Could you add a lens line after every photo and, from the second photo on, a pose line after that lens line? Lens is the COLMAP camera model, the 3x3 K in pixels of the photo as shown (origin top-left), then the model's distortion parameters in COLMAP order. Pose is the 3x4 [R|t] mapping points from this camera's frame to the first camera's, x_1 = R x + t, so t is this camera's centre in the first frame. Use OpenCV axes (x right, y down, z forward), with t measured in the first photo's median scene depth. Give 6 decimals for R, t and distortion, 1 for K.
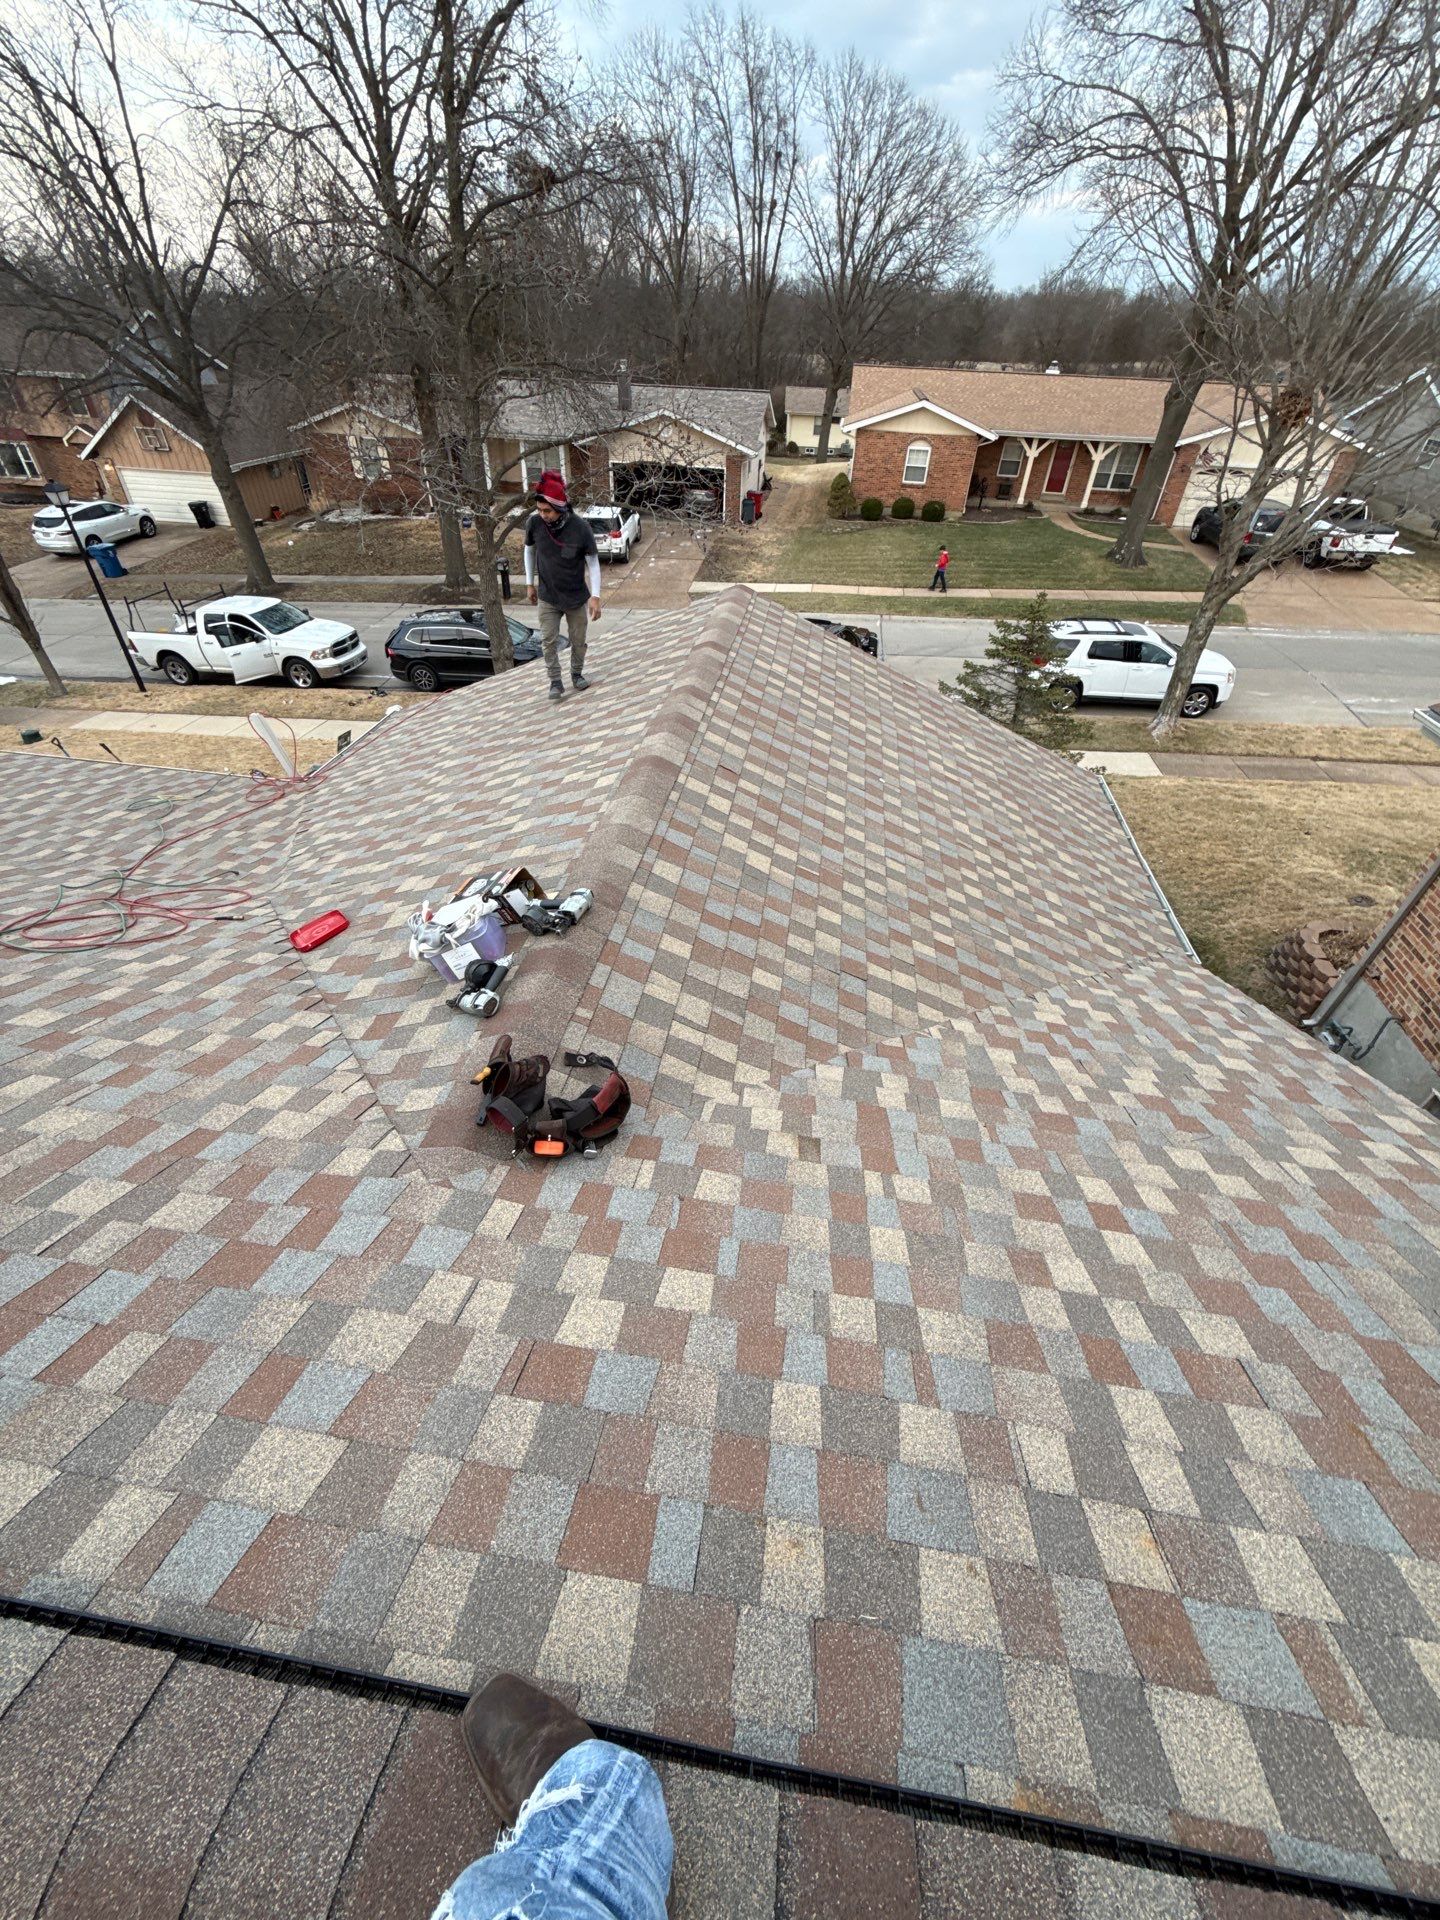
lens RADIAL K [[811.3, 0, 720.0], [0, 811.3, 960.0], [0, 0, 1]] dist [0.001724, -0.000175]
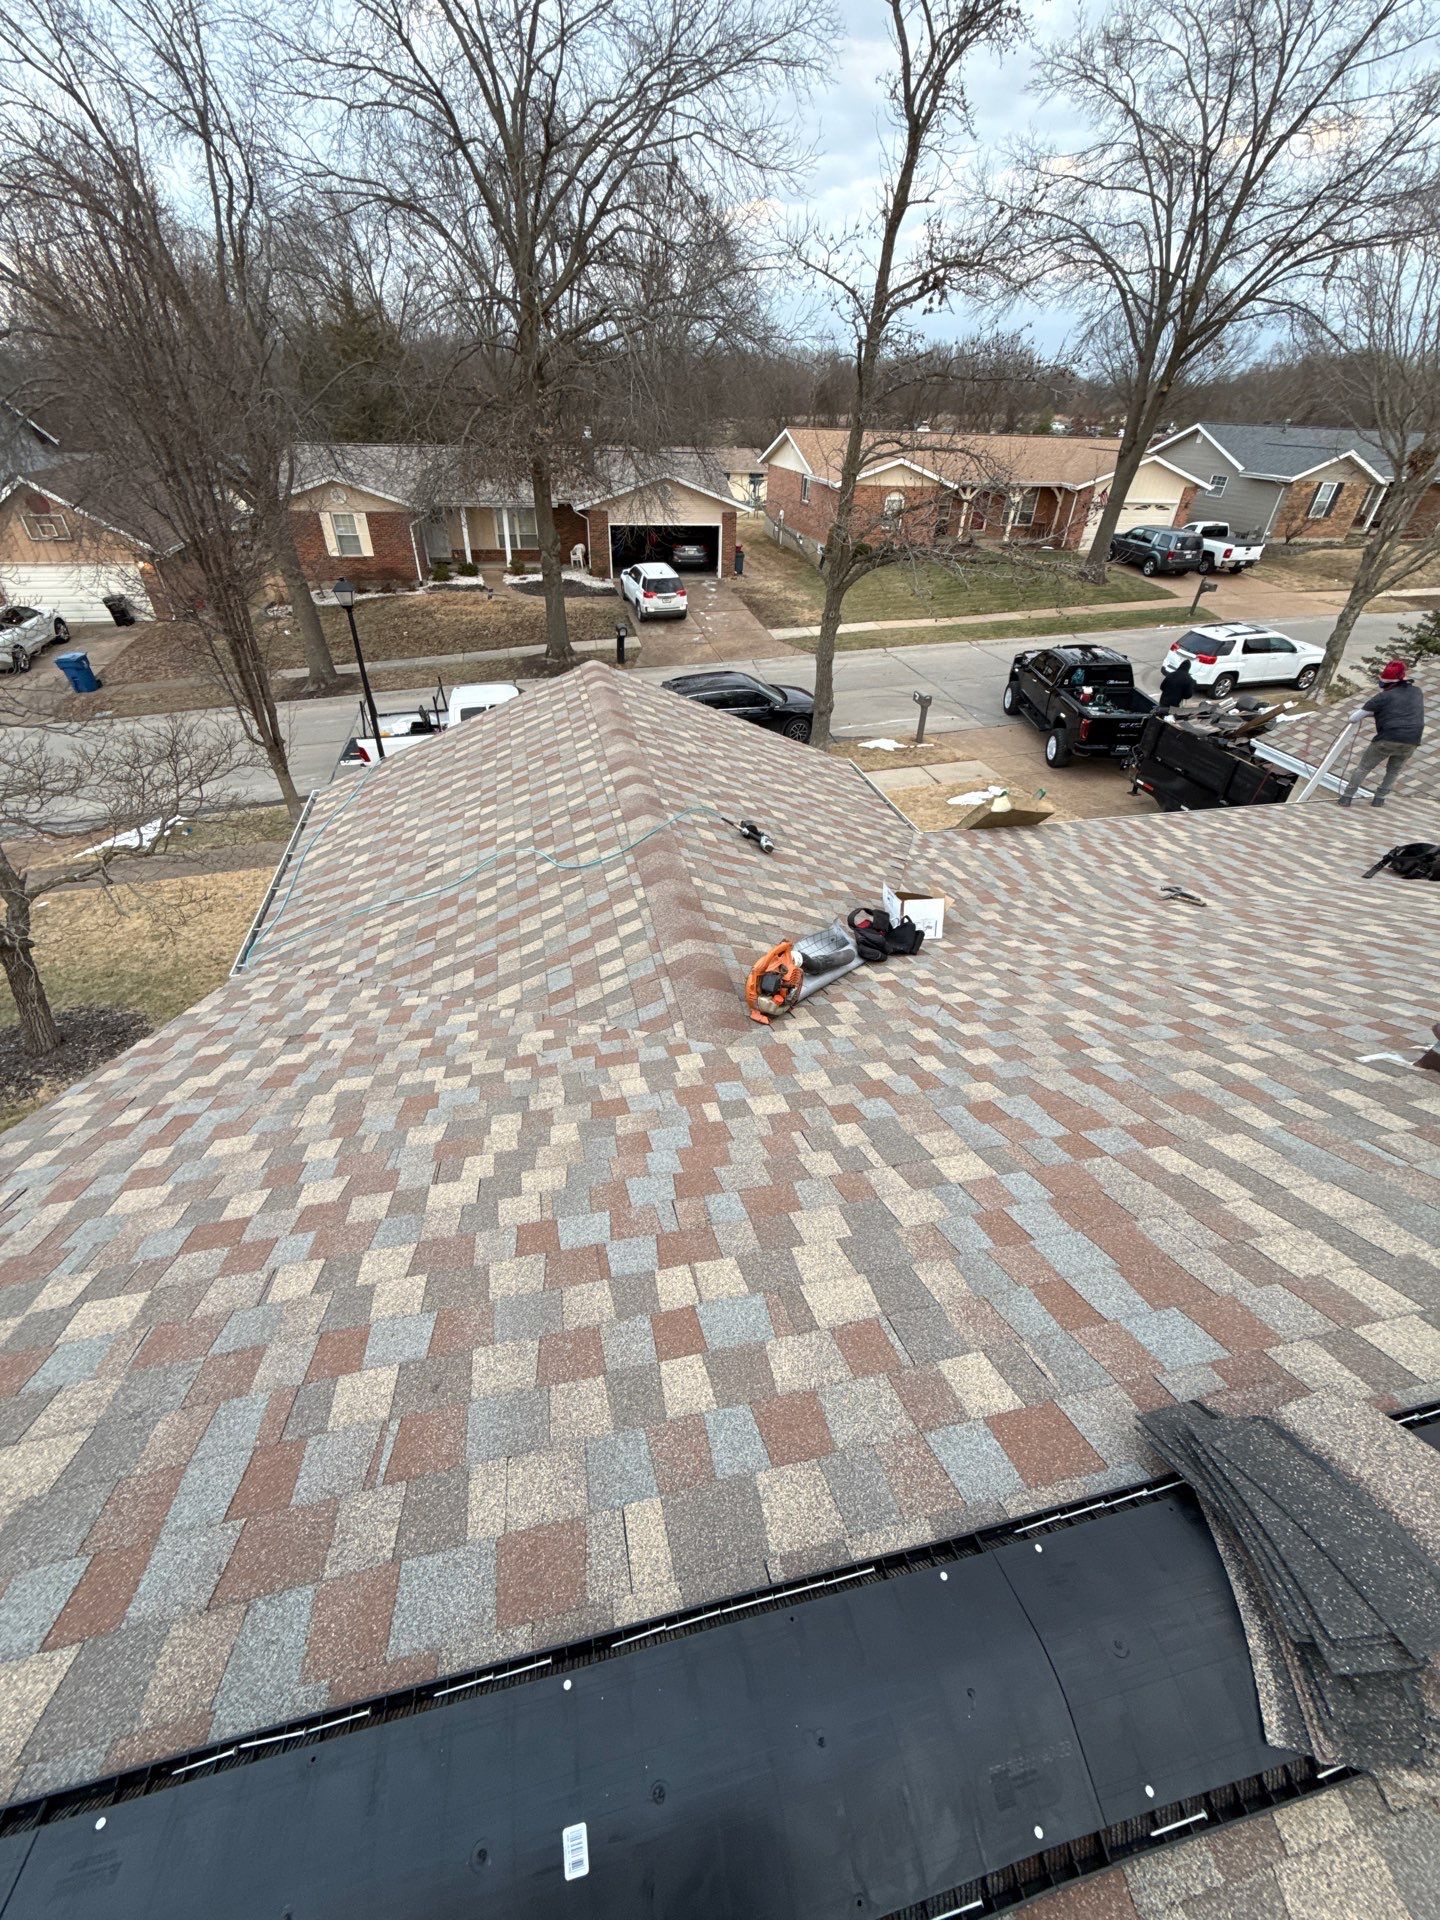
lens RADIAL K [[763.2, 0, 716.7], [0, 763.2, 963.2], [0, 0, 1]] dist [-0.000476, -0.000501]
pose [[0.937335, -0.213542, 0.275324, -0.436433], [0.218649, 0.975725, 0.012389, -0.053505], [-0.271286, 0.048586, 0.961272, 0.055601]]
